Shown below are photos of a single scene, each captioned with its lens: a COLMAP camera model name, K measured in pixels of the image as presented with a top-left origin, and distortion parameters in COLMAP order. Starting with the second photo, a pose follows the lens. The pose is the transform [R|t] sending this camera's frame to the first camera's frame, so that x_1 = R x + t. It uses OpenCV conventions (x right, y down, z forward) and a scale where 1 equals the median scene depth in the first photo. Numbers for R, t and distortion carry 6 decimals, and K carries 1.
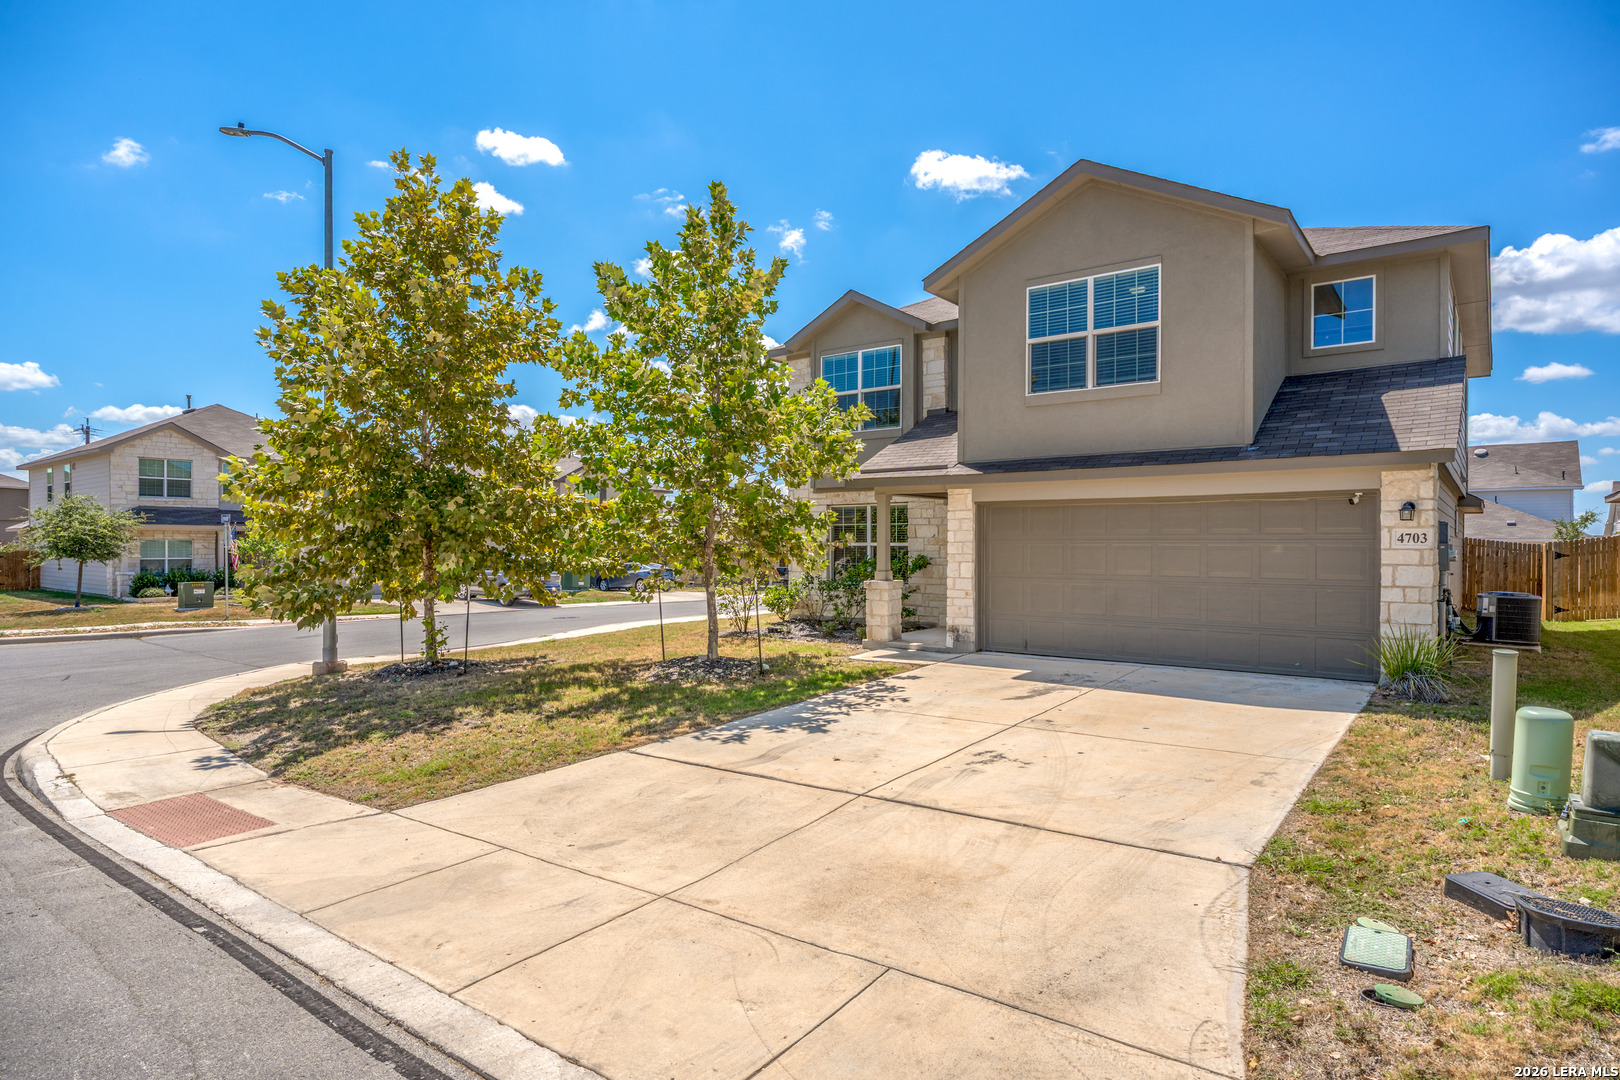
lens RADIAL K [[923.3, 0, 808.4], [0, 923.3, 545.8], [0, 0, 1]] dist [-0.011237, 0.006188]
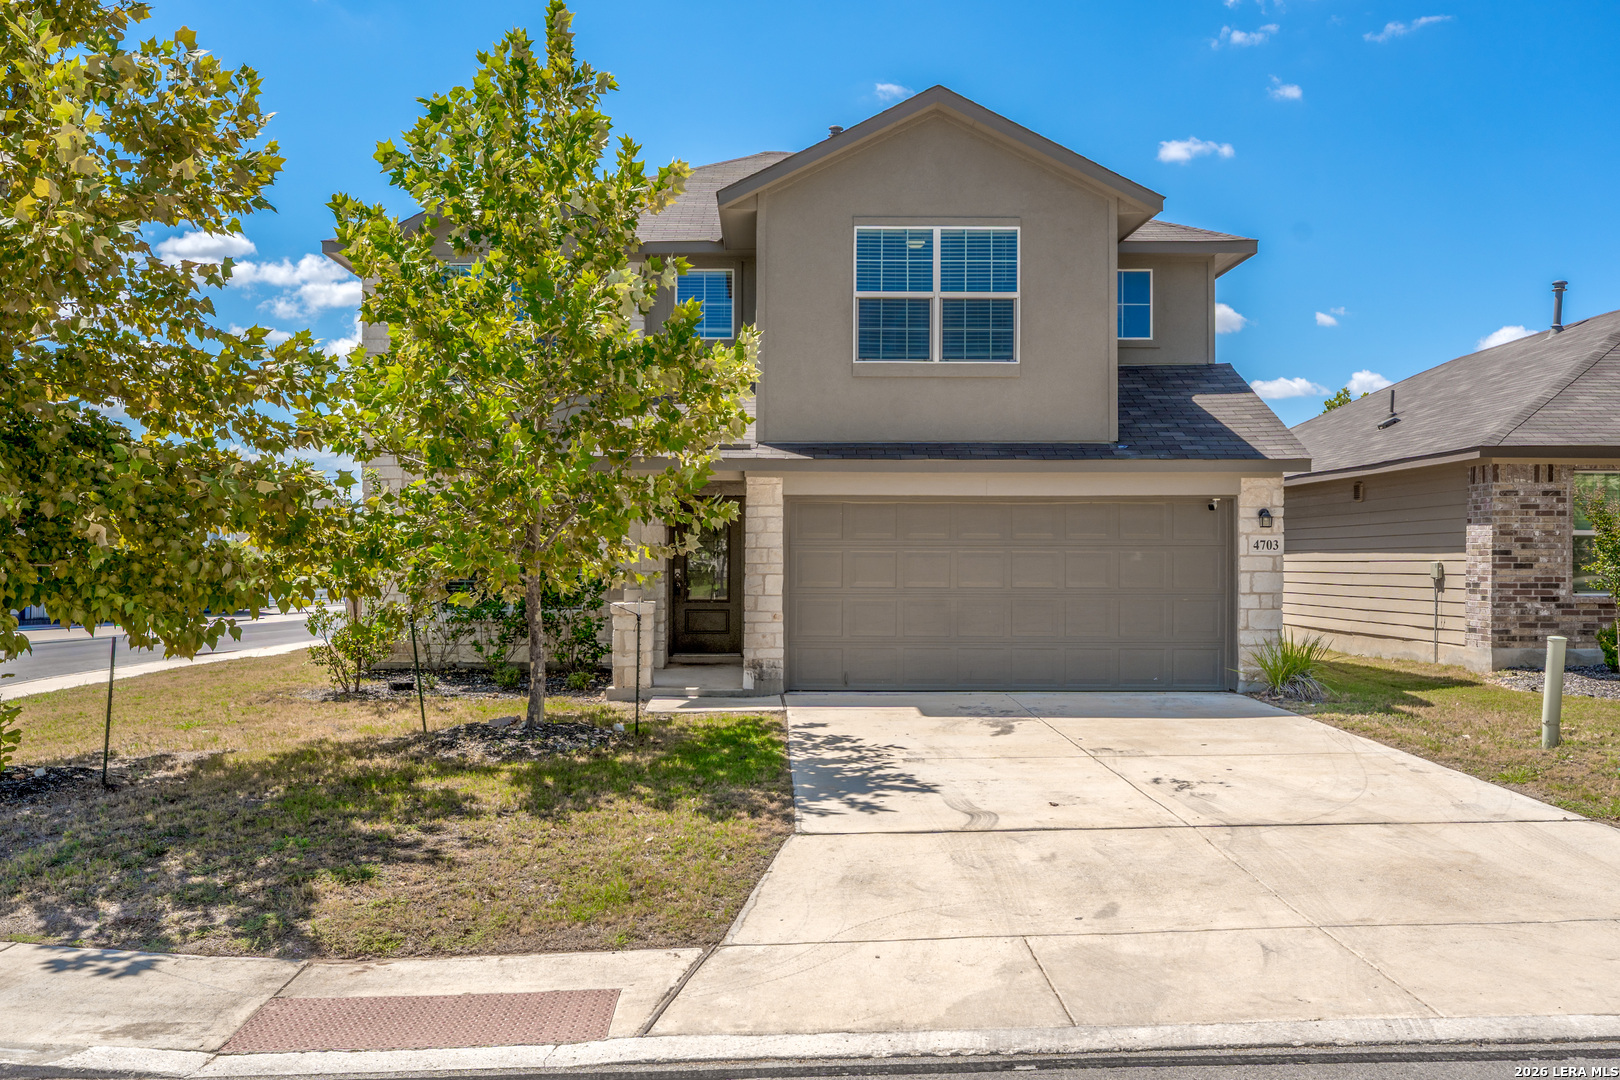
lens RADIAL K [[1418.4, 0, 814.4], [0, 1418.4, 539.7], [0, 0, 1]] dist [0.001587, 0.019302]
pose [[0.769957, 0.009097, 0.638030, -0.705199], [0.001097, 0.999878, -0.015580, 0.009569], [-0.638094, 0.012695, 0.769854, 0.113808]]
